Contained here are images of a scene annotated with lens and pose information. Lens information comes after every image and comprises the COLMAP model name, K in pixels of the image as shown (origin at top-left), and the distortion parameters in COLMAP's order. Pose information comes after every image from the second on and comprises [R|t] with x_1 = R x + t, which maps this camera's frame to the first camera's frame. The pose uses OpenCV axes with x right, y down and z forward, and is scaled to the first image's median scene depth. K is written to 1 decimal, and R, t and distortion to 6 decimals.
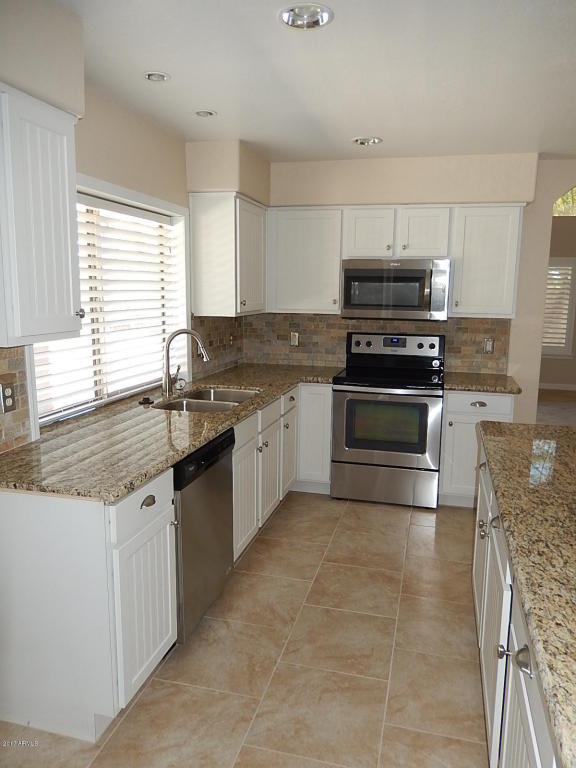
lens RADIAL K [[567.4, 0, 288.0], [0, 567.4, 384.0], [0, 0, 1]] dist [-0.001951, 0.000628]
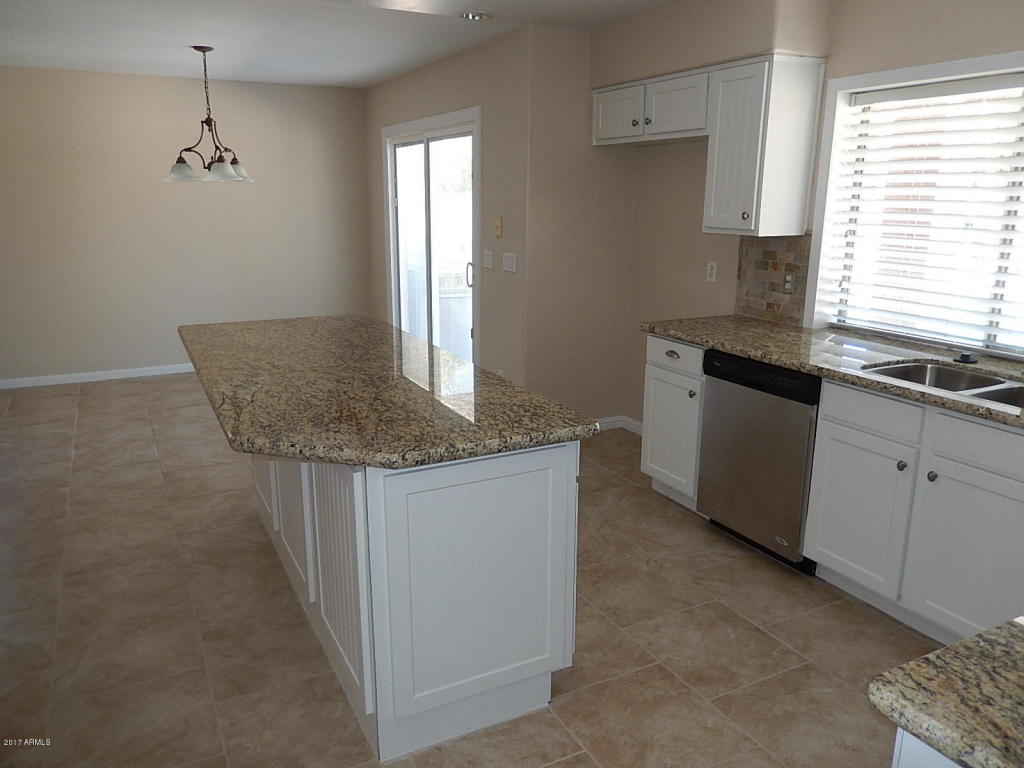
lens RADIAL K [[756.5, 0, 512.0], [0, 756.5, 384.0], [0, 0, 1]] dist [-0.001951, 0.000628]
pose [[-0.751077, 0.136598, -0.645929, 0.605353], [-0.129390, 0.928934, 0.346899, -0.149196], [0.647412, 0.344125, -0.680027, 0.983502]]
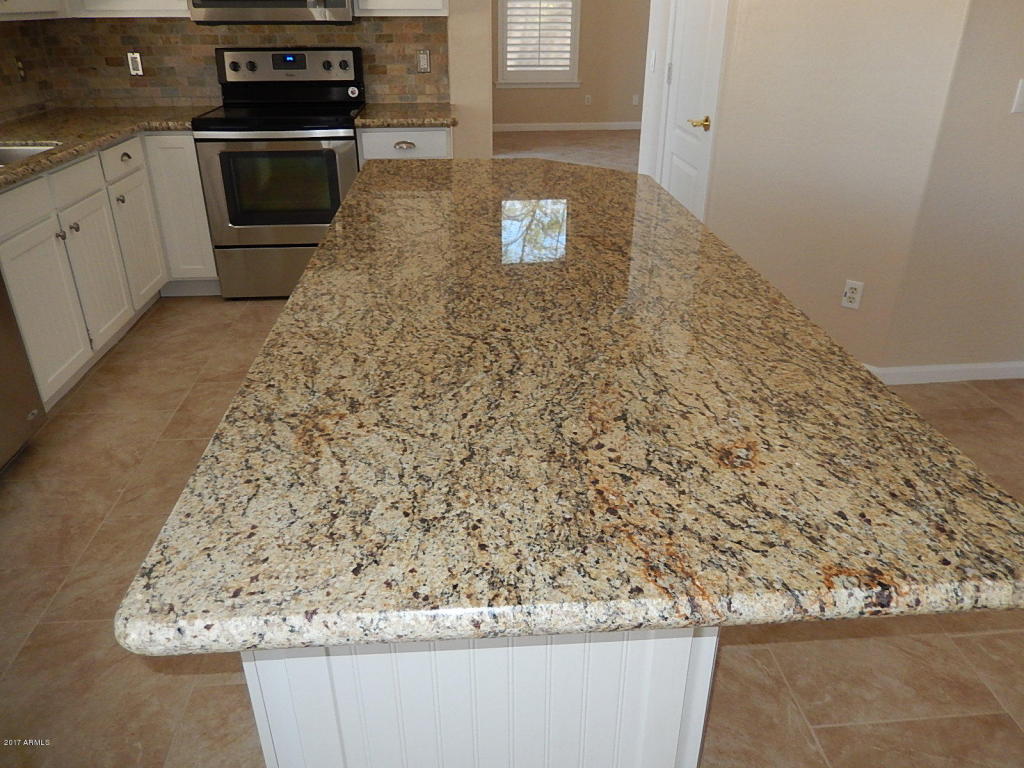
lens RADIAL K [[756.5, 0, 512.0], [0, 756.5, 384.0], [0, 0, 1]] dist [-0.001951, 0.000628]
pose [[0.949108, -0.153558, 0.274981, 0.146055], [0.066140, 0.950798, 0.302670, 0.039823], [-0.307929, -0.269079, 0.912566, -0.005175]]
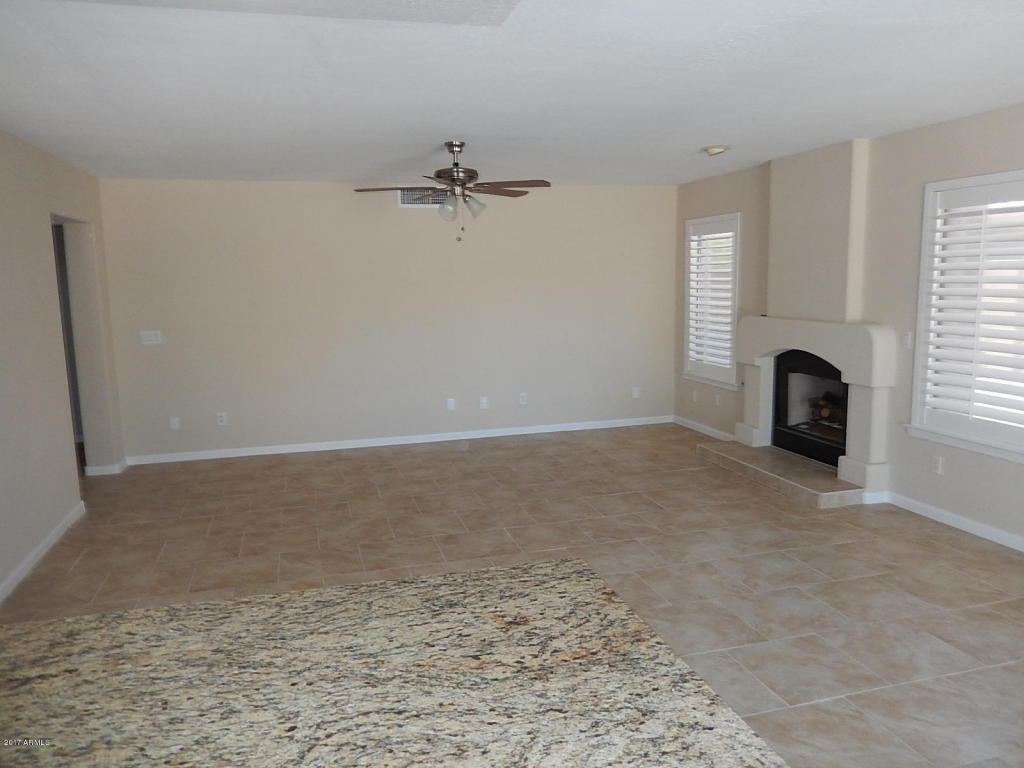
lens RADIAL K [[732.3, 0, 512.0], [0, 732.3, 384.0], [0, 0, 1]] dist [-0.000356, 0.002190]
pose [[-0.473617, -0.129448, 0.871166, -0.026153], [0.164833, 0.958634, 0.232058, -0.059615], [-0.865169, 0.253503, -0.432688, 0.298640]]
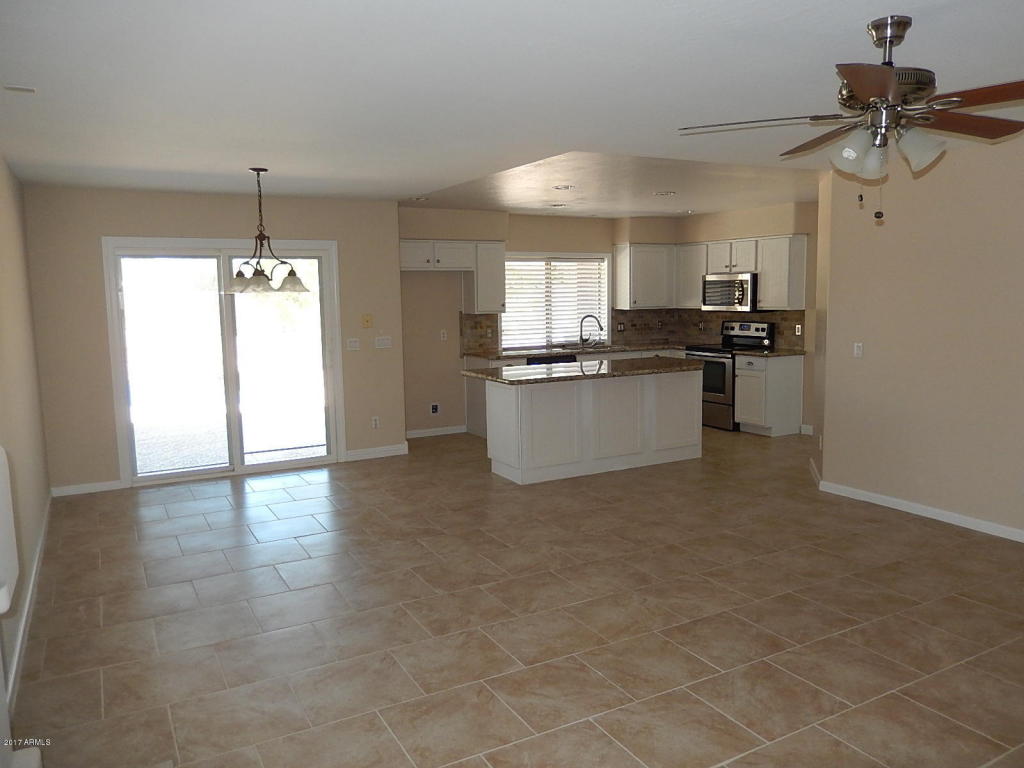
lens RADIAL K [[756.5, 0, 512.0], [0, 756.5, 384.0], [0, 0, 1]] dist [-0.001951, 0.000628]
pose [[0.669178, 0.066980, -0.740078, 1.375959], [-0.100102, 0.994977, -0.000463, 0.149870], [0.736329, 0.074393, 0.672521, -0.851535]]
